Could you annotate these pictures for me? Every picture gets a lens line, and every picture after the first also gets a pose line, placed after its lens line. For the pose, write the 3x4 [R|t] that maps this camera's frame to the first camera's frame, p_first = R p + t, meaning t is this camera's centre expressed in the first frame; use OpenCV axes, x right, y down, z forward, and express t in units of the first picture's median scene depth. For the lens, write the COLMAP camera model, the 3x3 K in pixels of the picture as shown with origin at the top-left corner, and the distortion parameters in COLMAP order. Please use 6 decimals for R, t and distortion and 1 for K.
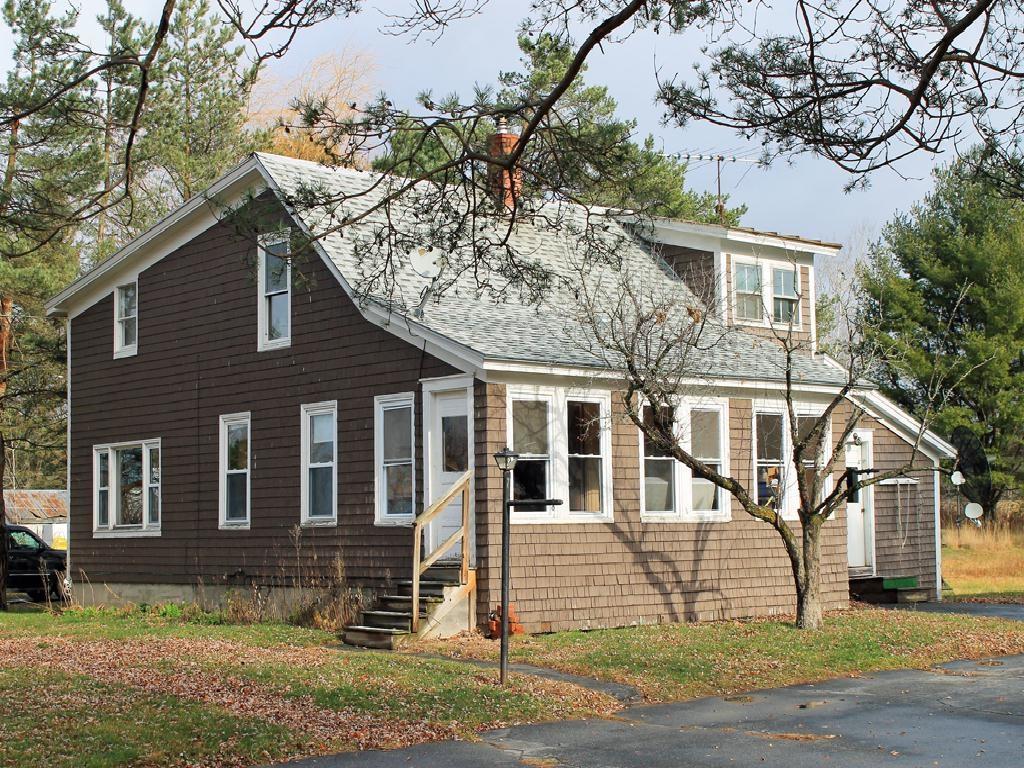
lens RADIAL K [[1610.3, 0, 512.0], [0, 1610.3, 384.0], [0, 0, 1]] dist [-0.016225, -0.037650]
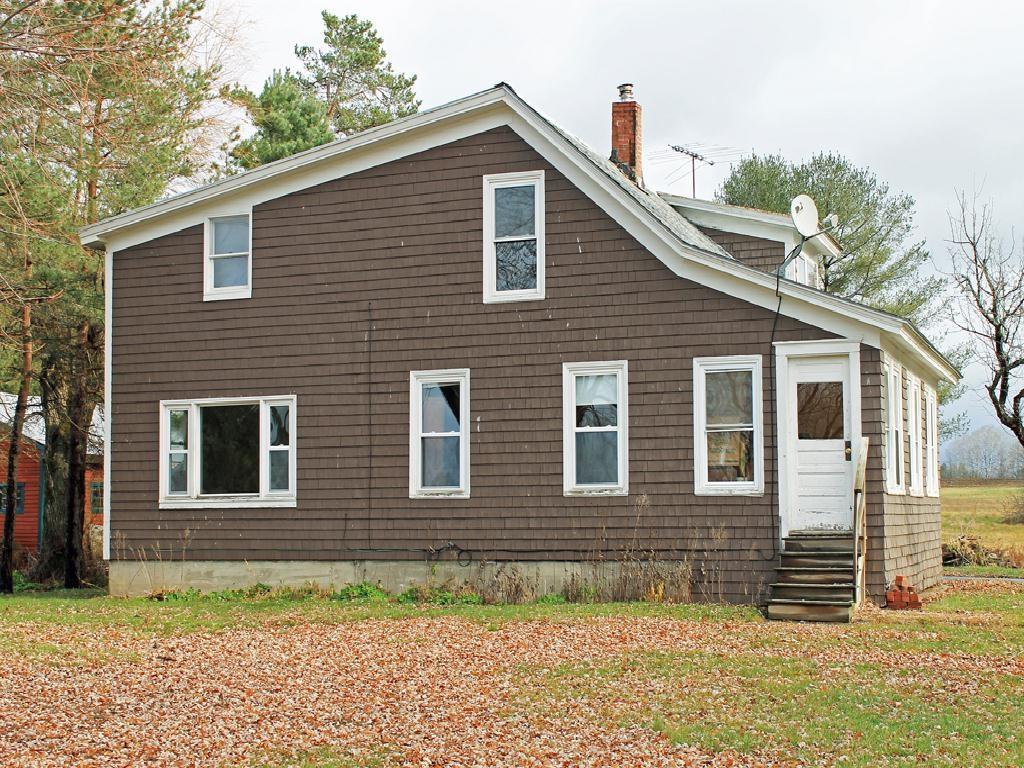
lens RADIAL K [[1471.6, 0, 512.0], [0, 1471.6, 384.0], [0, 0, 1]] dist [-0.016676, -0.016009]
pose [[0.889940, 0.048738, 0.453466, -0.520885], [-0.047168, 0.998778, -0.014779, 0.037247], [-0.453632, -0.008237, 0.891151, 0.253801]]
